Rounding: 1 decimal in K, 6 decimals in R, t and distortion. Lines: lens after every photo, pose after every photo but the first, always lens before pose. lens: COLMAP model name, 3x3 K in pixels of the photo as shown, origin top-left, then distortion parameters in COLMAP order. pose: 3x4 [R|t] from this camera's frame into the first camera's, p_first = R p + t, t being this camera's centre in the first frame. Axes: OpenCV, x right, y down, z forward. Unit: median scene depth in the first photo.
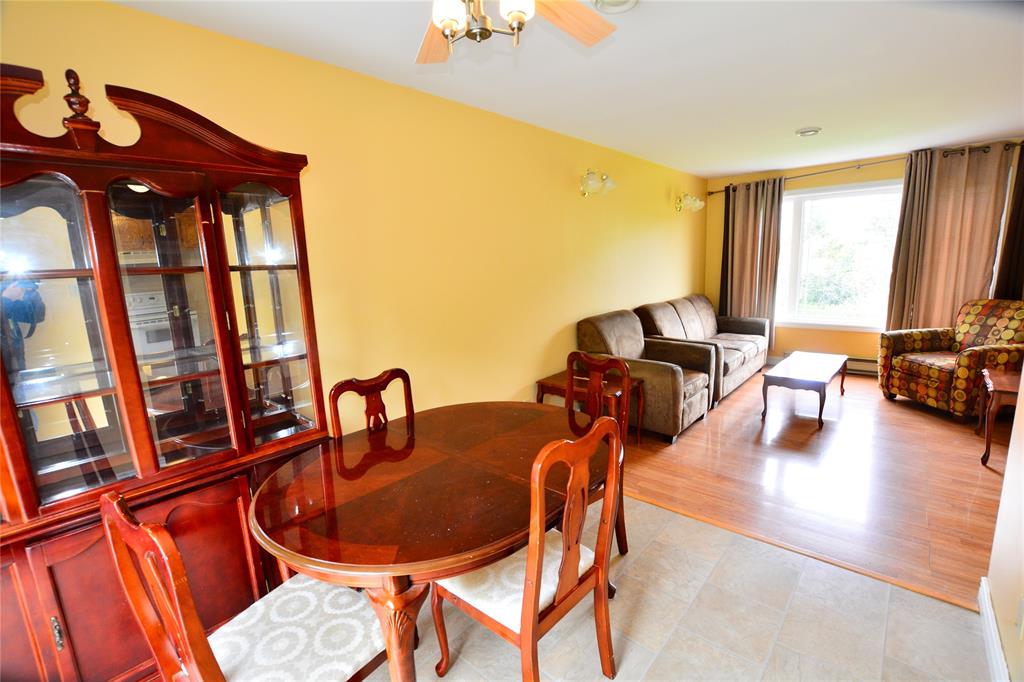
lens RADIAL K [[456.0, 0, 518.2], [0, 456.0, 342.9], [0, 0, 1]] dist [-0.019120, 0.000958]
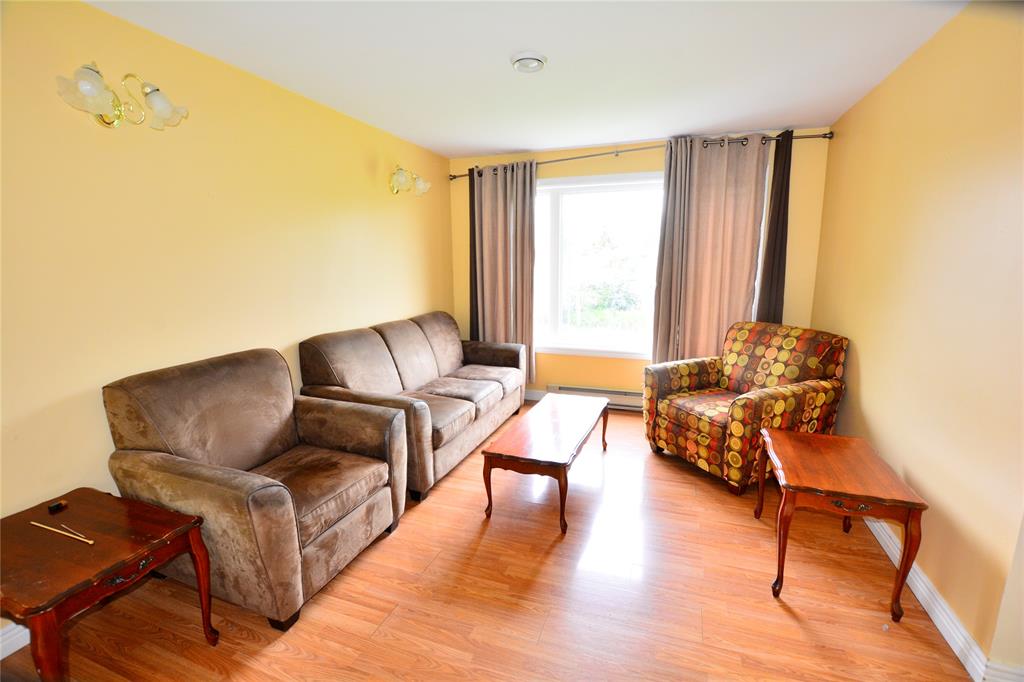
lens RADIAL K [[456.0, 0, 510.7], [0, 456.0, 338.3], [0, 0, 1]] dist [-0.019120, 0.000958]
pose [[0.936051, -0.025384, 0.350947, 0.334239], [0.032106, 0.999395, -0.013348, -0.069376], [-0.350396, 0.023762, 0.936300, 0.369458]]
